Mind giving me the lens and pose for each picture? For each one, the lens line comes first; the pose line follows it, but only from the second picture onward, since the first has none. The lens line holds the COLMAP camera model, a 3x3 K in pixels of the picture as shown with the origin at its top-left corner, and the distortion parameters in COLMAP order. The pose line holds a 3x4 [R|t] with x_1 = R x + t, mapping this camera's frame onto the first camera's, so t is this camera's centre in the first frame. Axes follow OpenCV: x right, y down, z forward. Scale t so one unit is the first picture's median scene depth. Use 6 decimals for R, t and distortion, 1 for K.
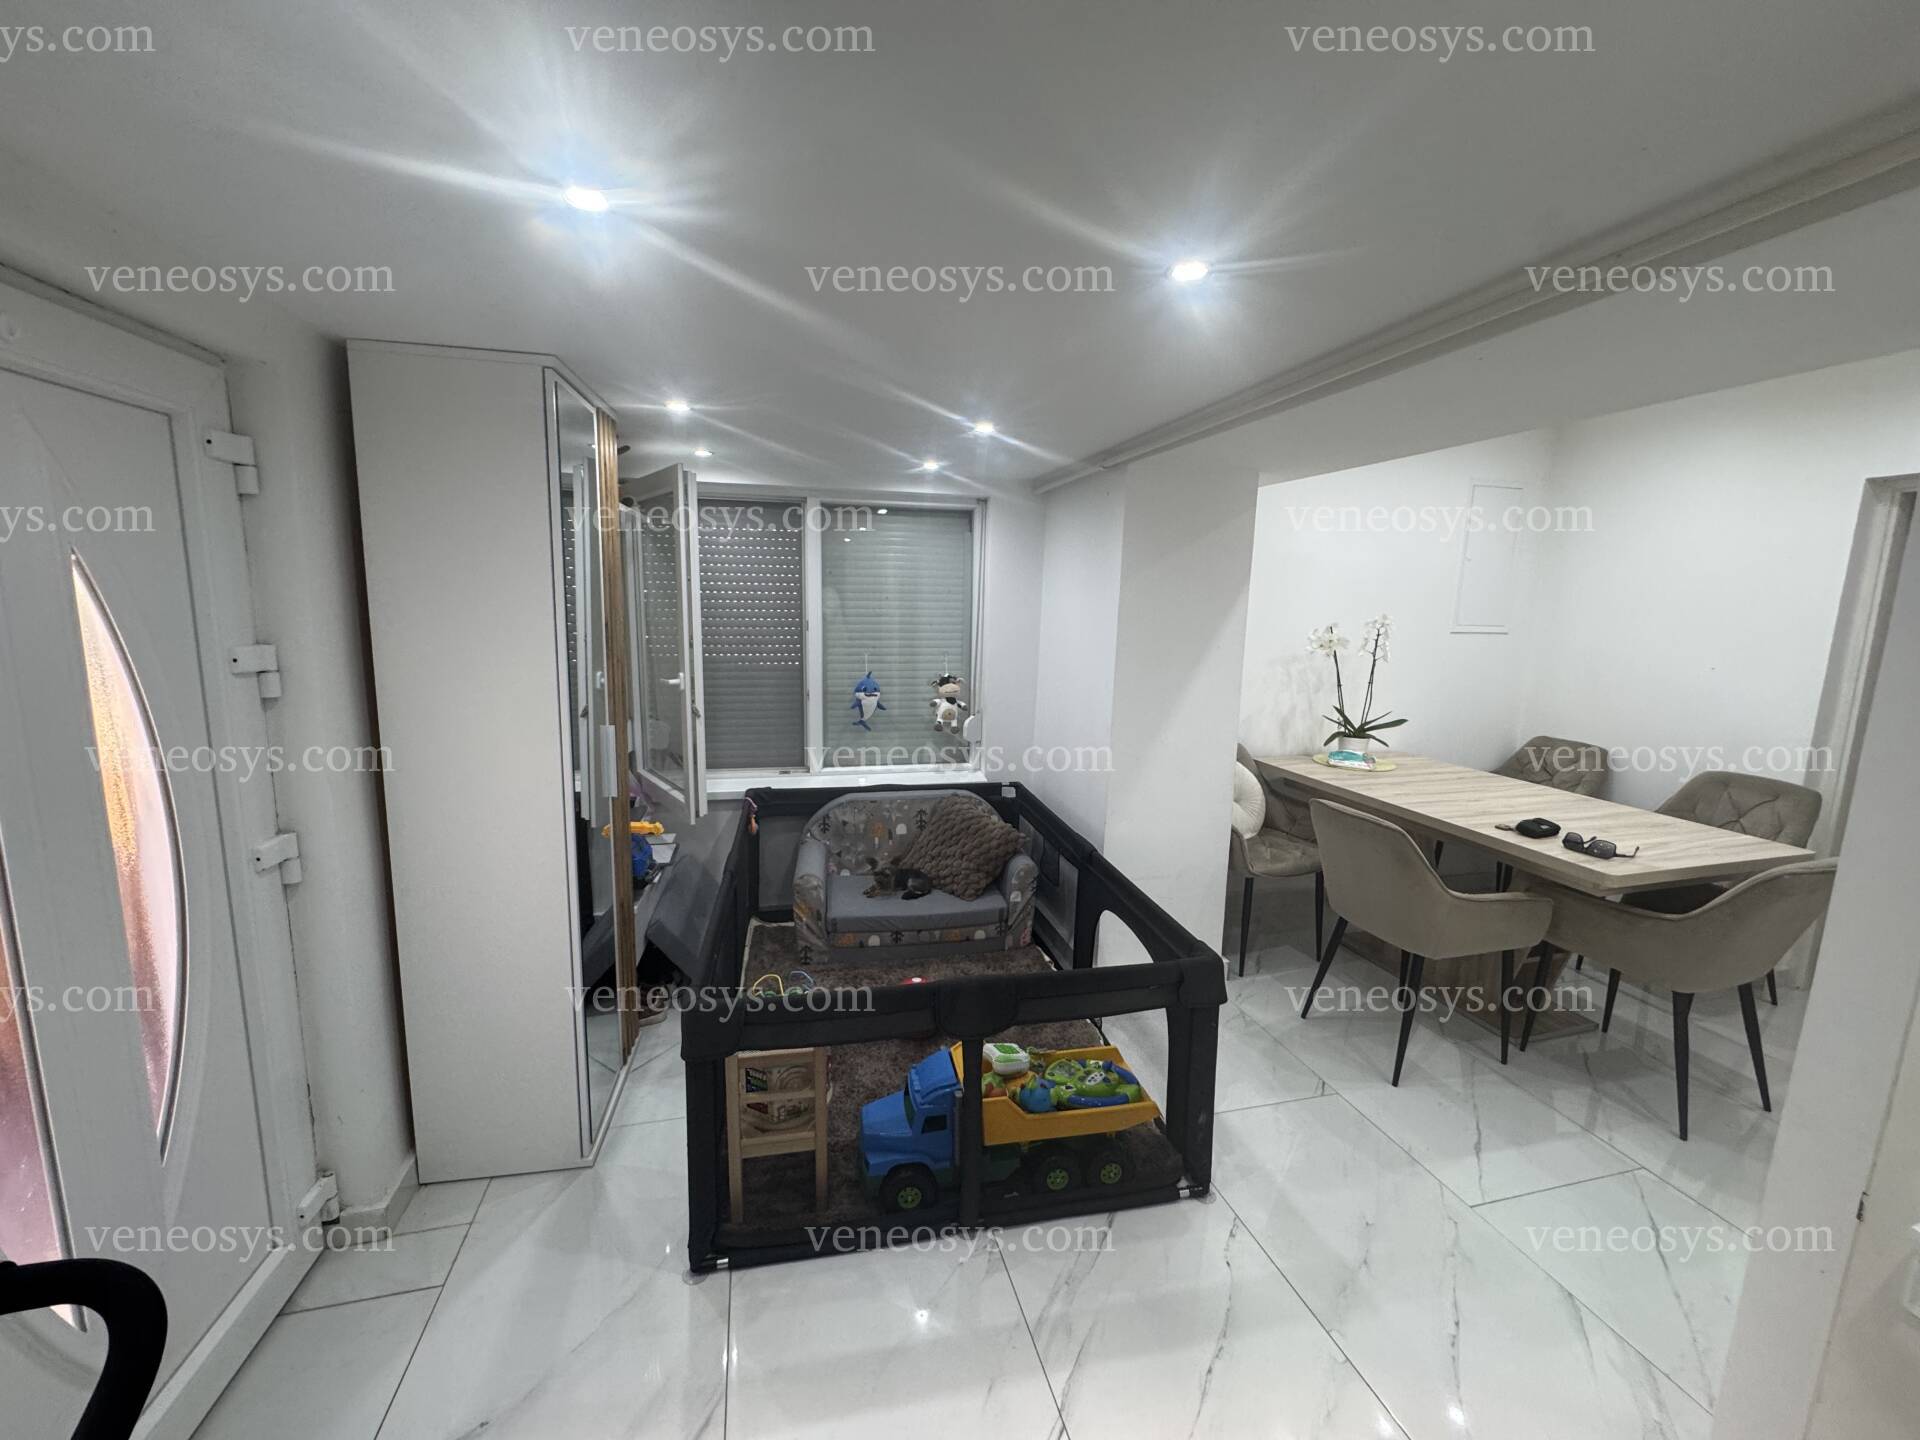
lens RADIAL K [[767.3, 0, 956.4], [0, 767.3, 713.8], [0, 0, 1]] dist [-0.006553, 0.000307]
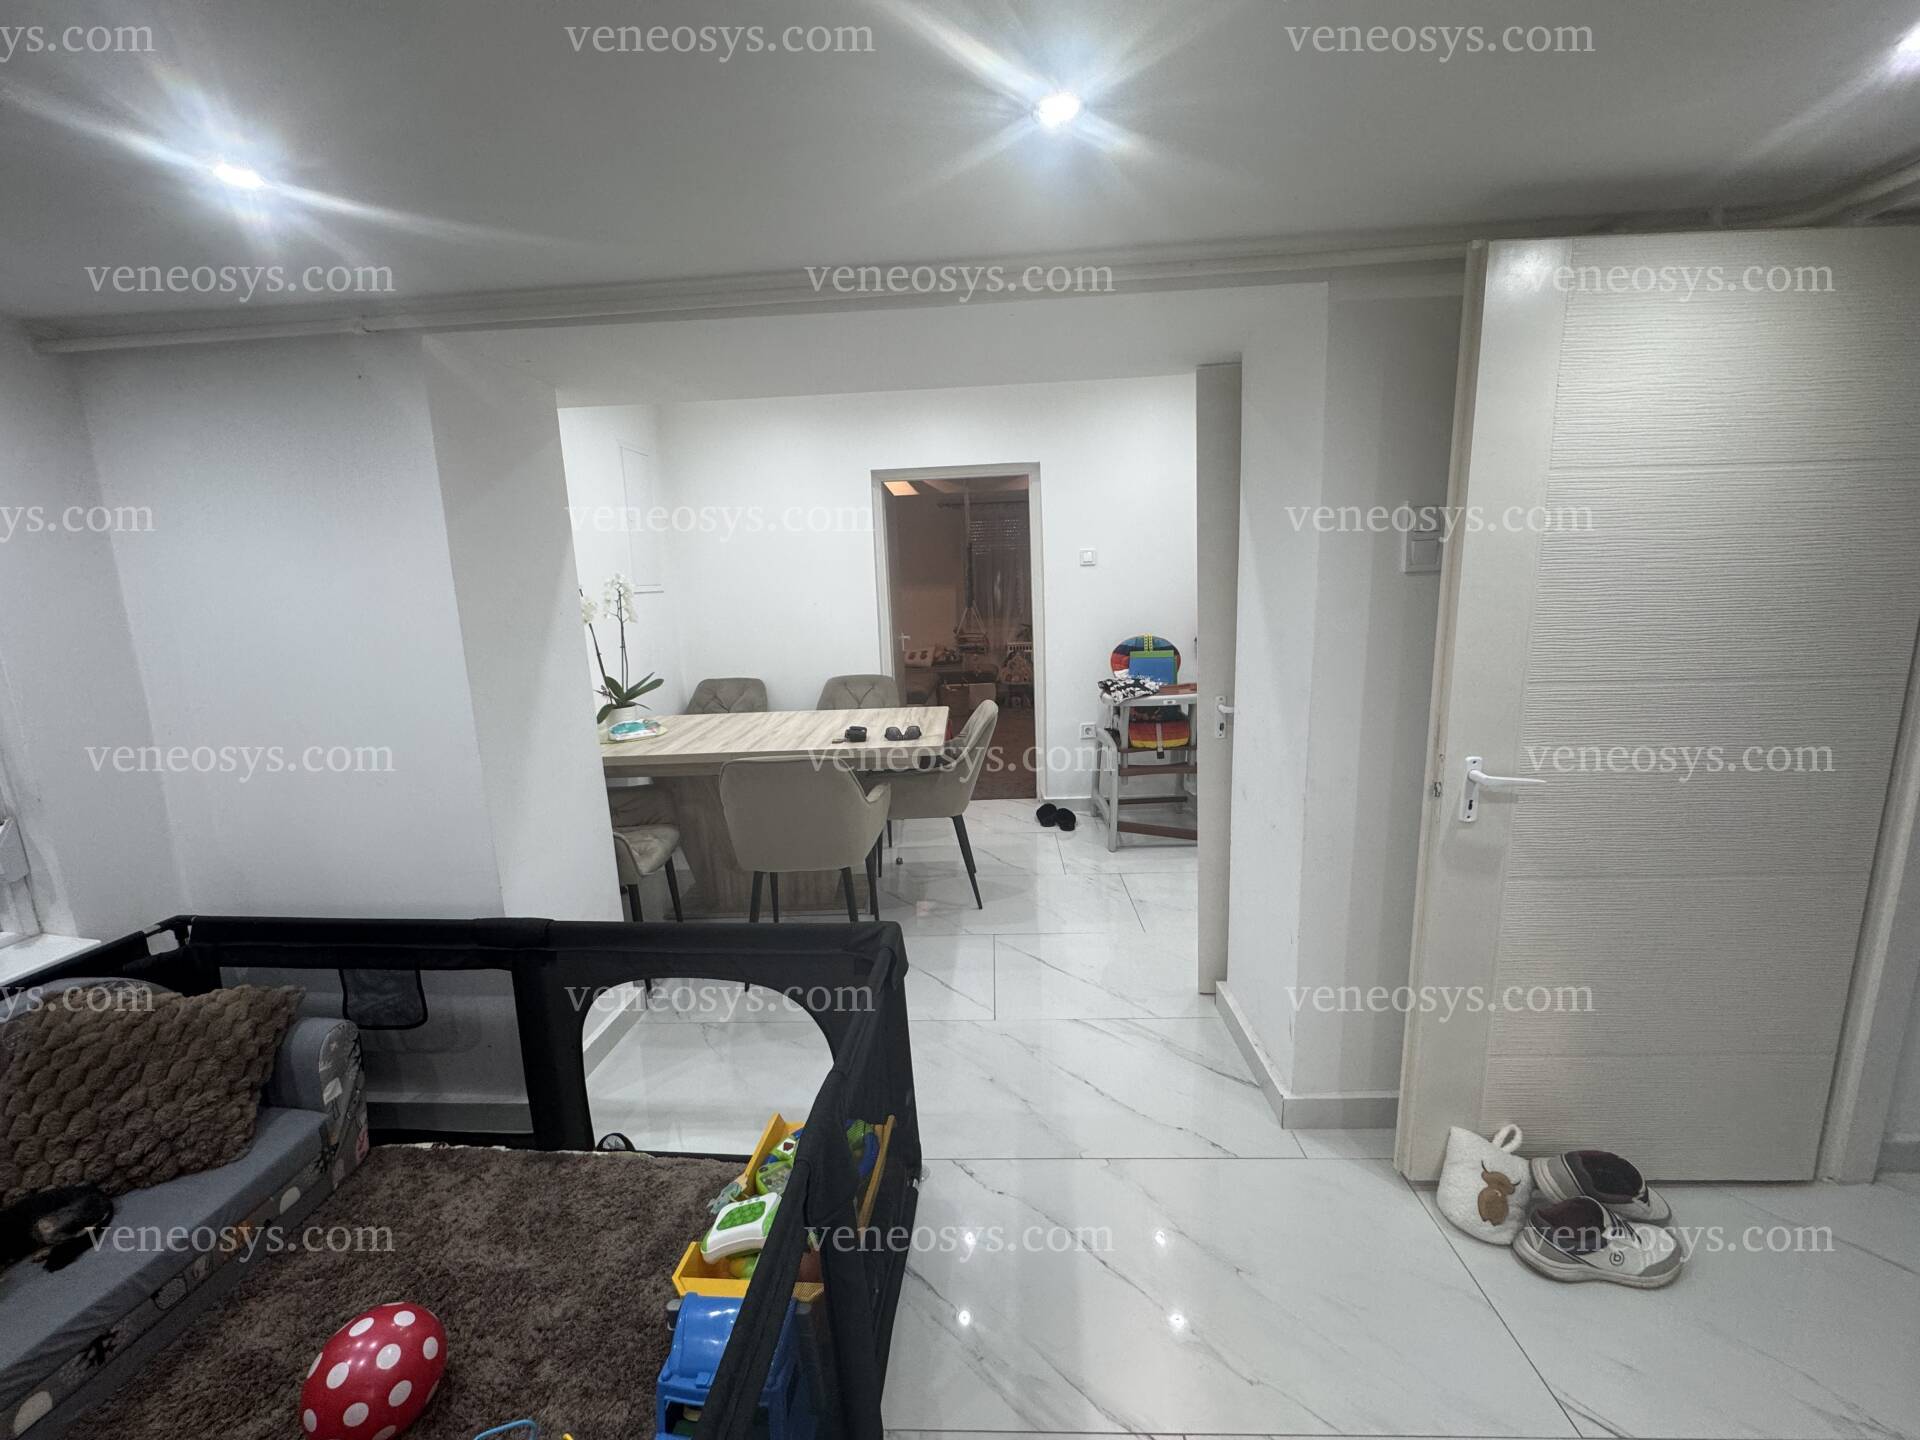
lens RADIAL K [[767.3, 0, 956.4], [0, 767.3, 713.8], [0, 0, 1]] dist [-0.006553, 0.000307]
pose [[0.283964, -0.198417, 0.938081, -0.257894], [0.185652, 0.971218, 0.149227, -0.027260], [-0.940690, 0.131781, 0.312628, 0.355474]]
